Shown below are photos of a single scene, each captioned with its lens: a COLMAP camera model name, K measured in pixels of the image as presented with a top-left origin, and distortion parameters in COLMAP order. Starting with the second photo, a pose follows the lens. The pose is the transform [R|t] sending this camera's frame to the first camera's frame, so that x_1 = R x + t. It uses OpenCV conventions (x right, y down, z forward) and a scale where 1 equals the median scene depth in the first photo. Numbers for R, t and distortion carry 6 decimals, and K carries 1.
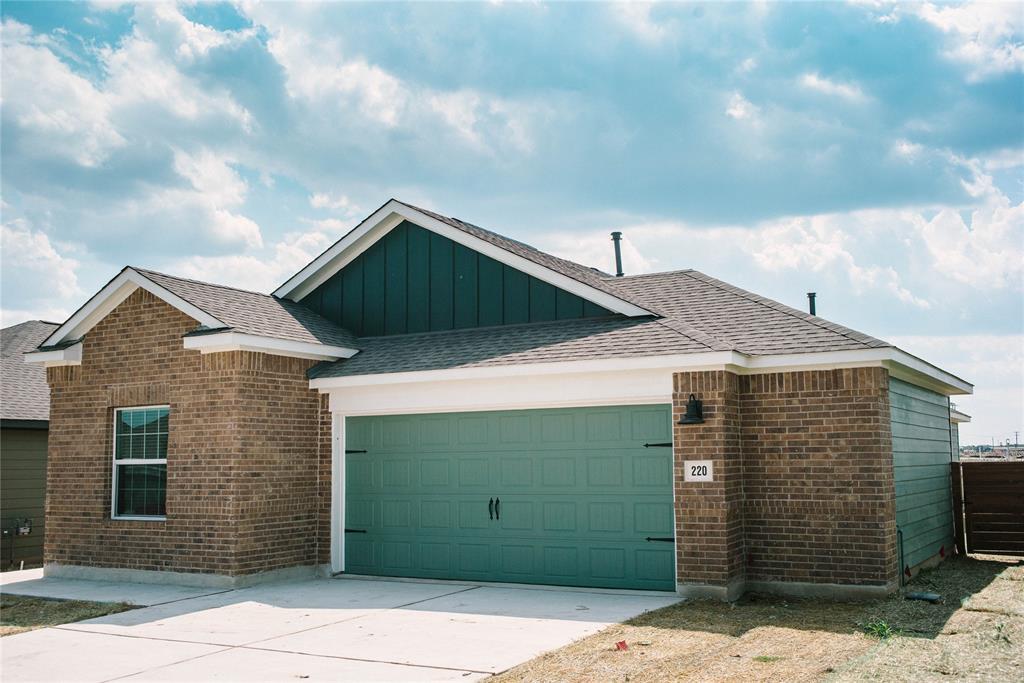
lens RADIAL K [[1047.9, 0, 512.0], [0, 1047.9, 341.5], [0, 0, 1]] dist [-0.015720, -0.003941]
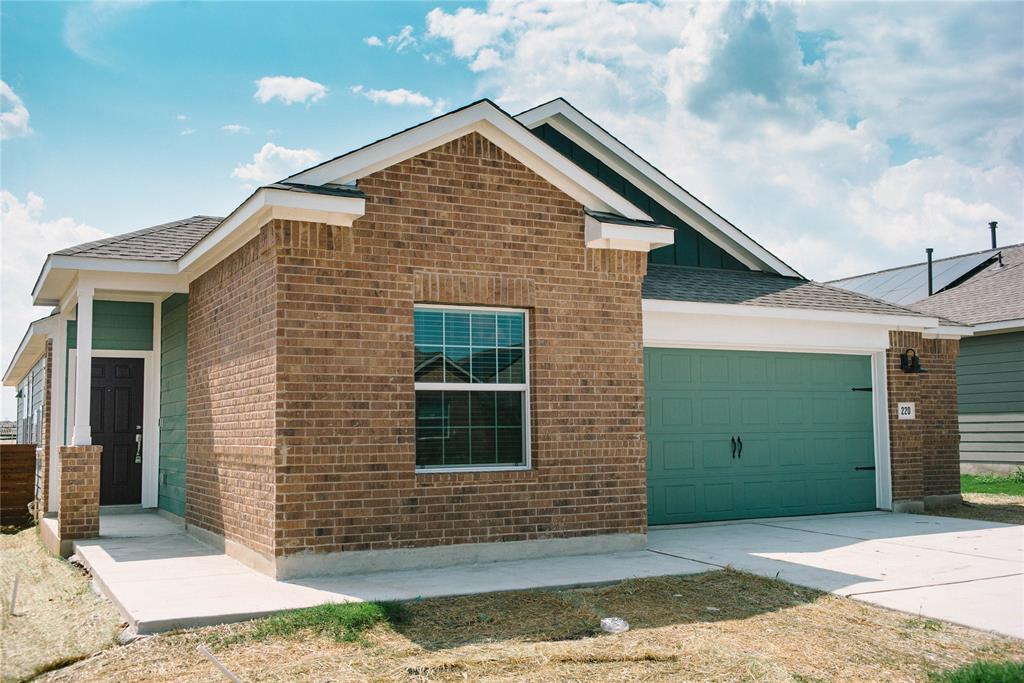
lens RADIAL K [[1017.1, 0, 512.0], [0, 1017.1, 341.5], [0, 0, 1]] dist [-0.010554, -0.006723]
pose [[0.528170, 0.080773, 0.845288, -0.954404], [-0.095501, 0.994800, -0.035387, 0.112381], [-0.843751, -0.062036, 0.533138, 0.658977]]
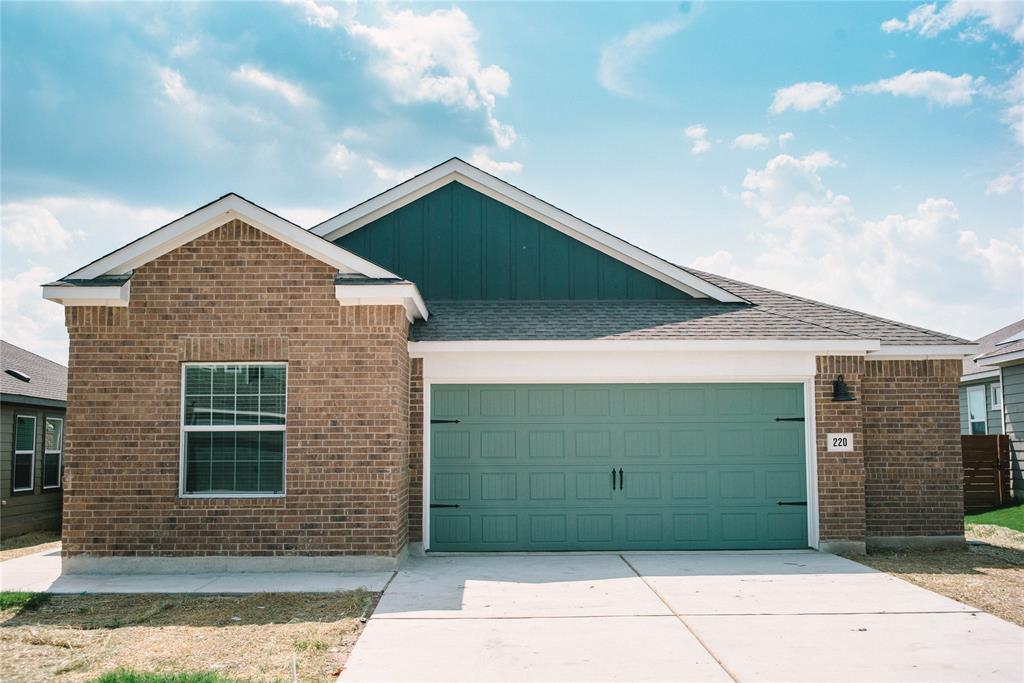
lens RADIAL K [[1047.9, 0, 512.0], [0, 1047.9, 341.5], [0, 0, 1]] dist [-0.015720, -0.003941]
pose [[0.855872, 0.060044, 0.513690, -0.630473], [-0.065009, 0.997850, -0.008325, 0.040385], [-0.513085, -0.026270, 0.857936, 0.177972]]
